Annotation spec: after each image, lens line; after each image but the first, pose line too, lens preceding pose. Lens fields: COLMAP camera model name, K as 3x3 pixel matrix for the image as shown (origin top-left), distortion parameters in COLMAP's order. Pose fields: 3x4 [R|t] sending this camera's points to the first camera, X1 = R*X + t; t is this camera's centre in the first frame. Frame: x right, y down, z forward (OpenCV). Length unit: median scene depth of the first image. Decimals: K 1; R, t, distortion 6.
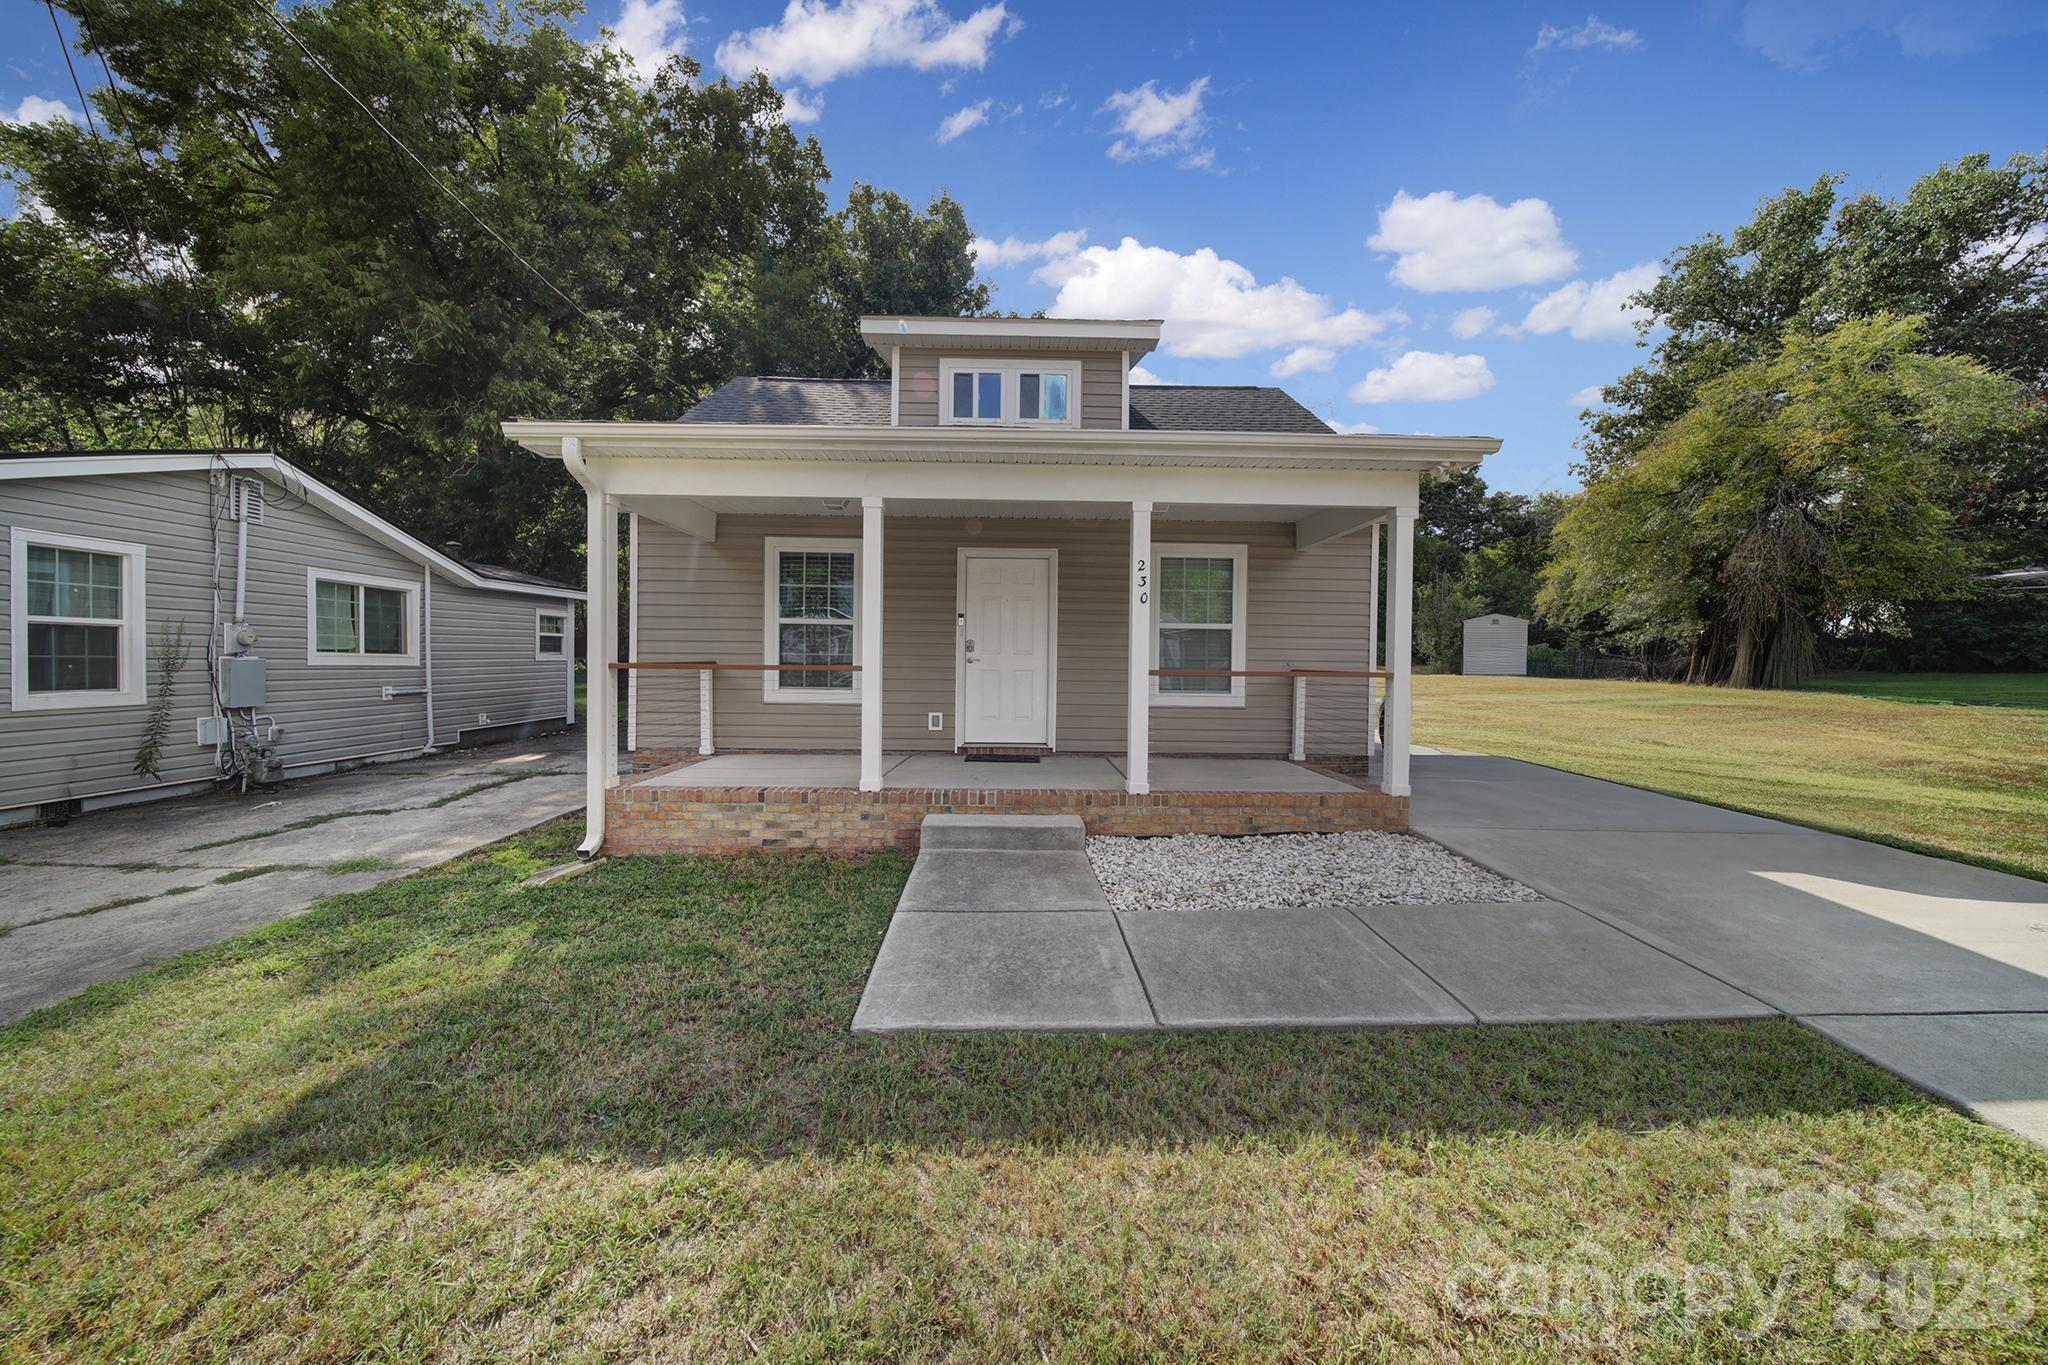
lens RADIAL K [[722.6, 0, 1024.4], [0, 722.6, 676.7], [0, 0, 1]] dist [-0.000978, -0.001378]
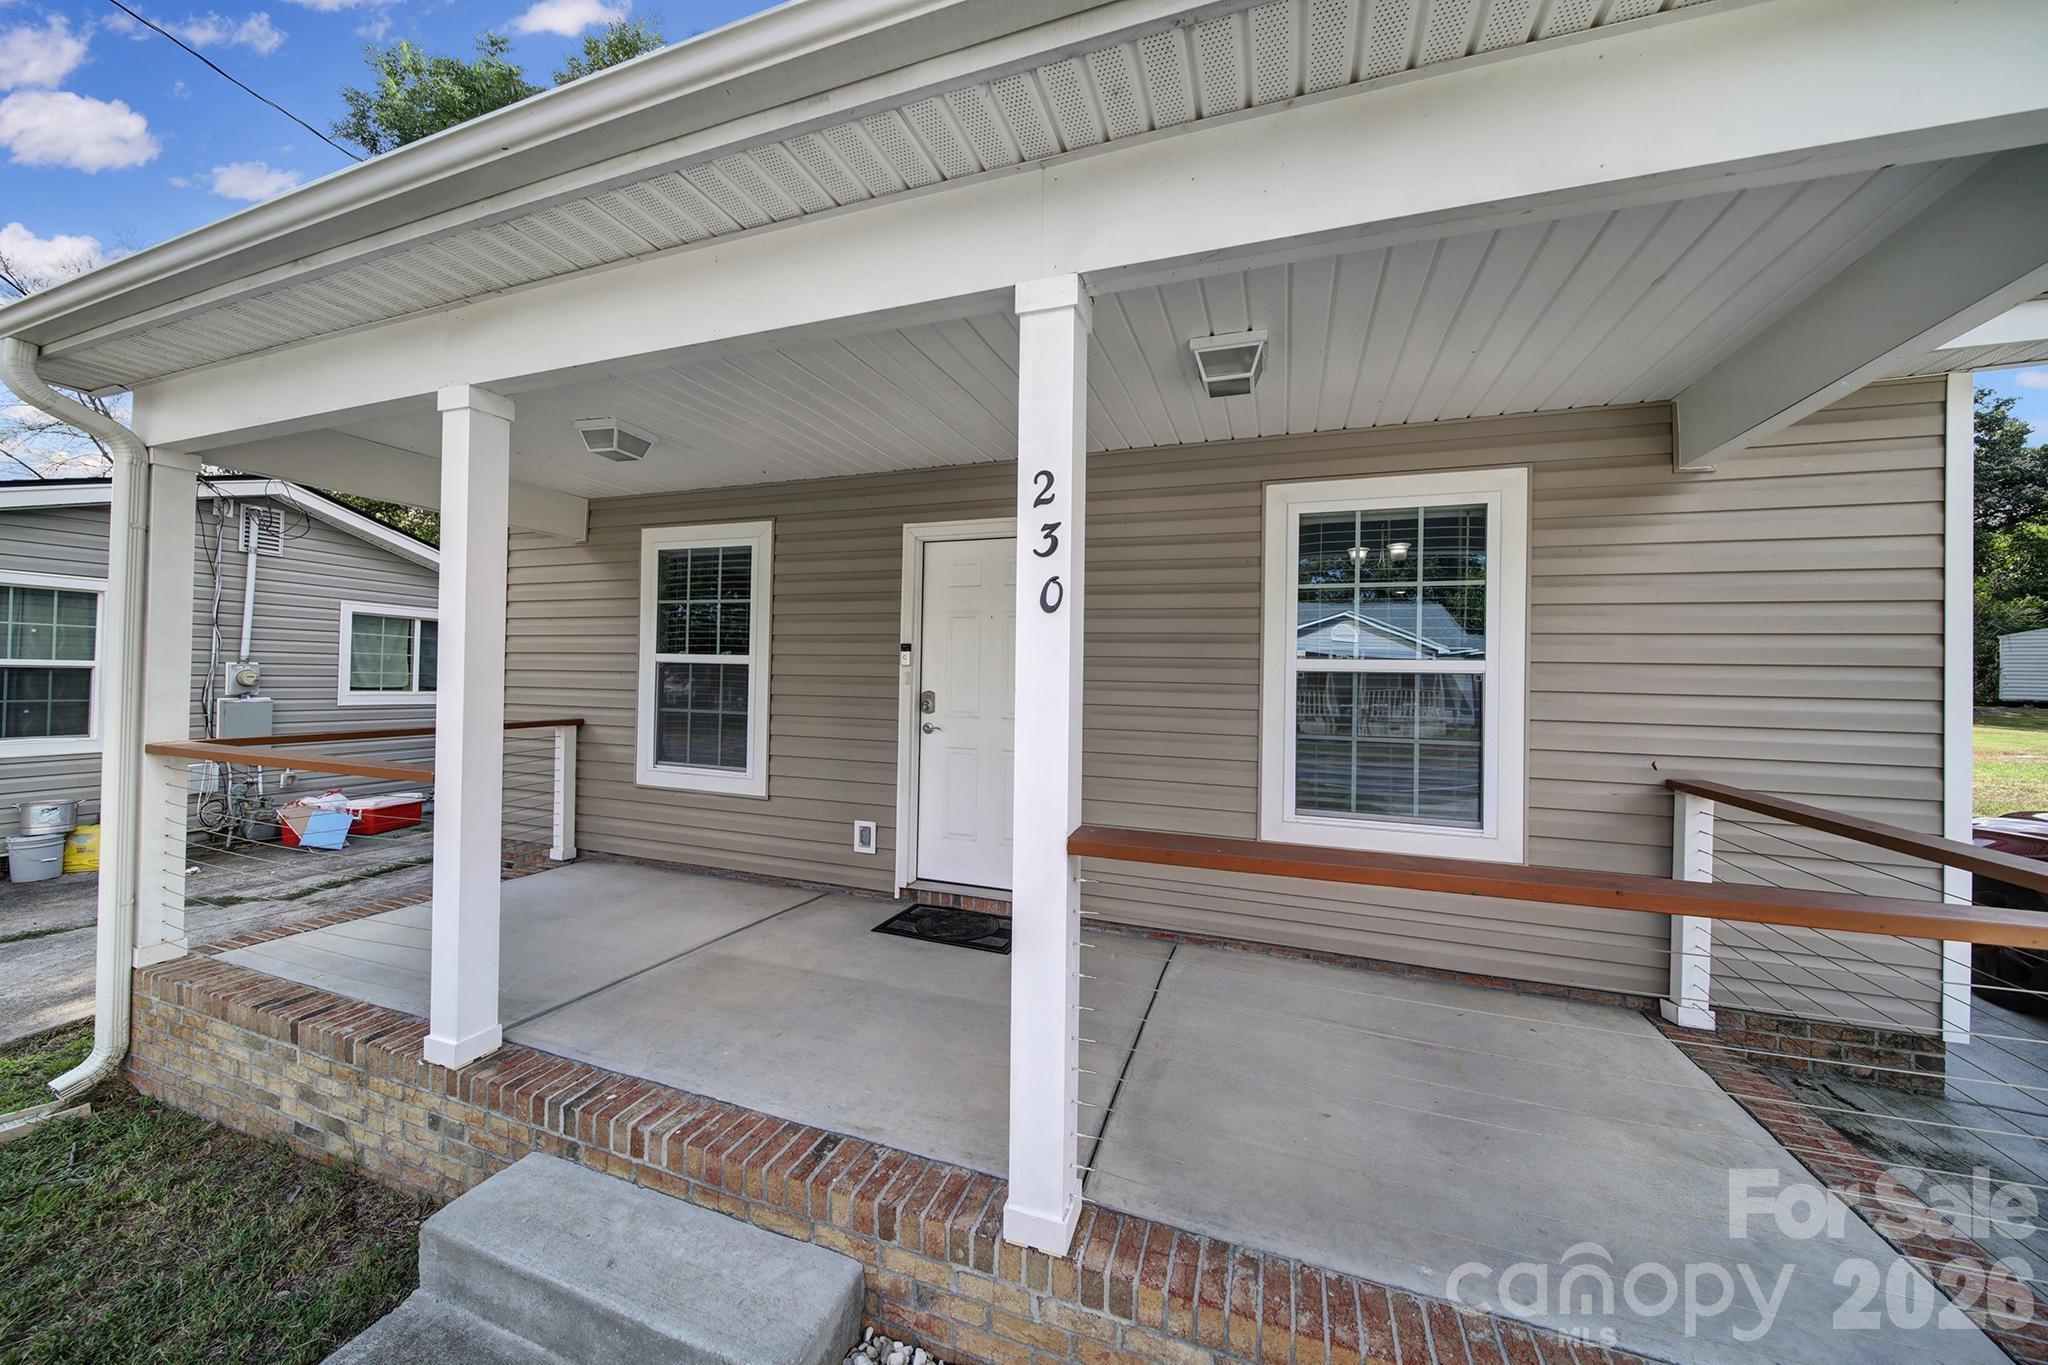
lens RADIAL K [[722.6, 0, 1019.4], [0, 722.6, 673.1], [0, 0, 1]] dist [-0.000978, -0.001378]
pose [[0.930891, 0.003967, -0.365276, 0.191480], [-0.017133, 0.999315, -0.032810, -0.048584], [0.364895, 0.036801, 0.930321, 0.521679]]
